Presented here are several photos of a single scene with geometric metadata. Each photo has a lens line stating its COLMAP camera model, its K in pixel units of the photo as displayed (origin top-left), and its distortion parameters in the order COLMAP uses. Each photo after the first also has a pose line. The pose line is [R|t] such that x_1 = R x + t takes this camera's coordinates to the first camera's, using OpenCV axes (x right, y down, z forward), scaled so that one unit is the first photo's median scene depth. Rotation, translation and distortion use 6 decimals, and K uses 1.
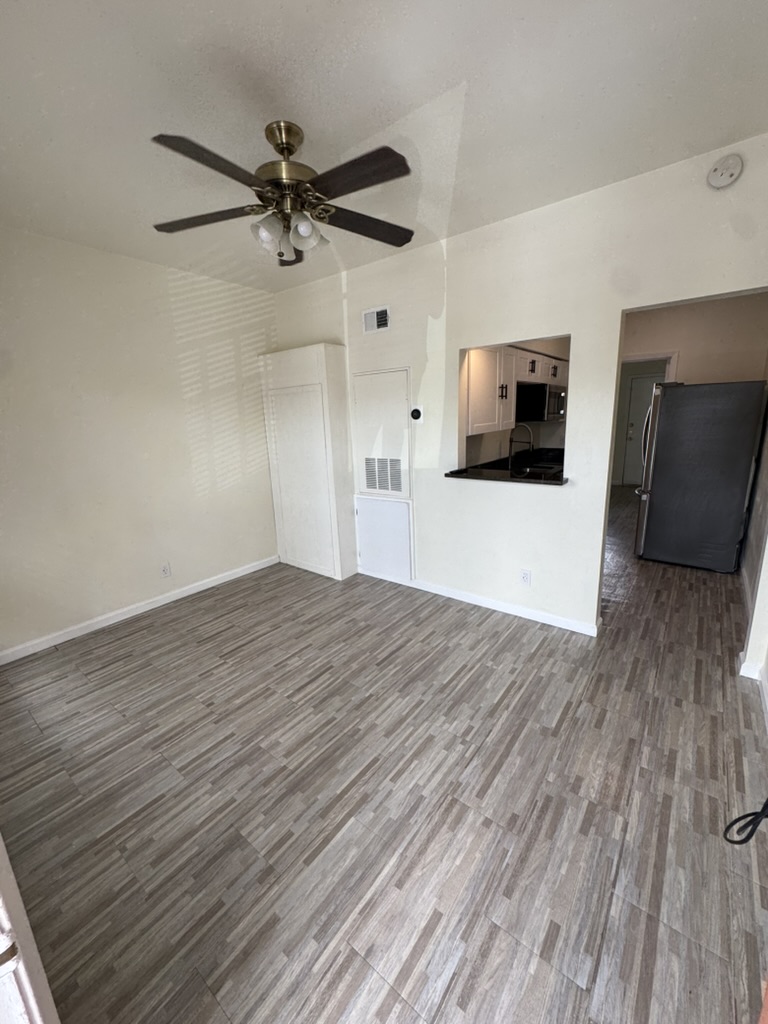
lens RADIAL K [[407.0, 0, 386.8], [0, 407.0, 513.5], [0, 0, 1]] dist [-0.003511, 0.000113]
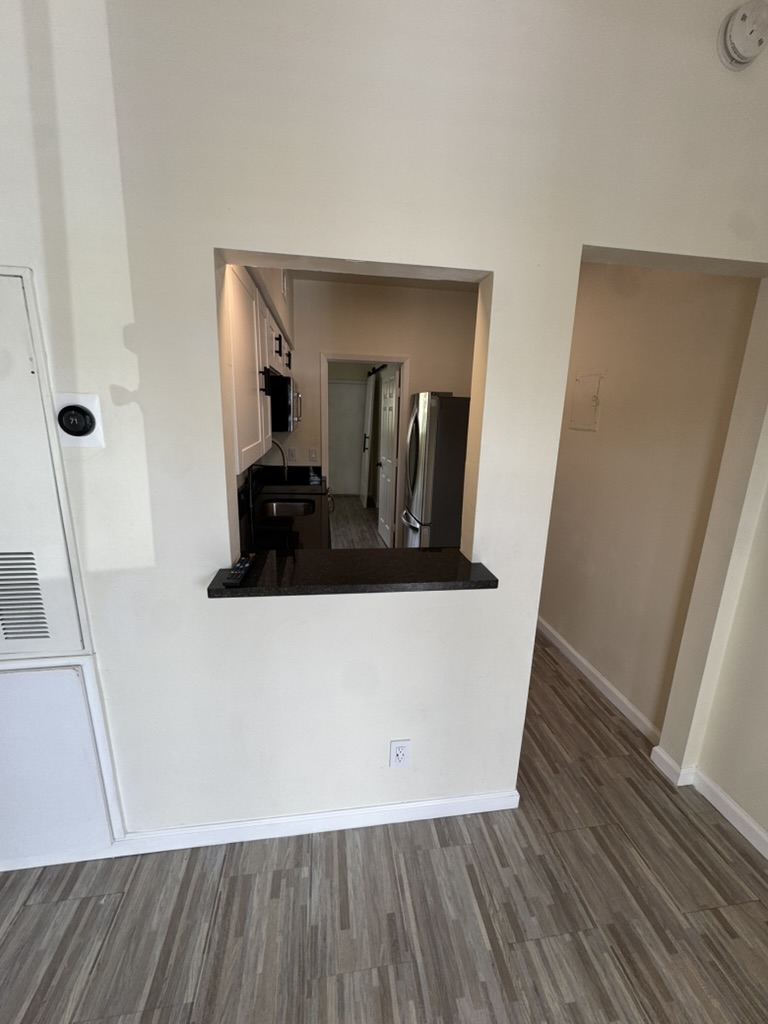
lens RADIAL K [[407.0, 0, 386.8], [0, 407.0, 513.5], [0, 0, 1]] dist [-0.003511, 0.000113]
pose [[0.693986, -0.119946, 0.709927, 0.003297], [0.116135, 0.991762, 0.054037, -0.160672], [-0.710560, 0.044946, 0.702200, 0.602995]]
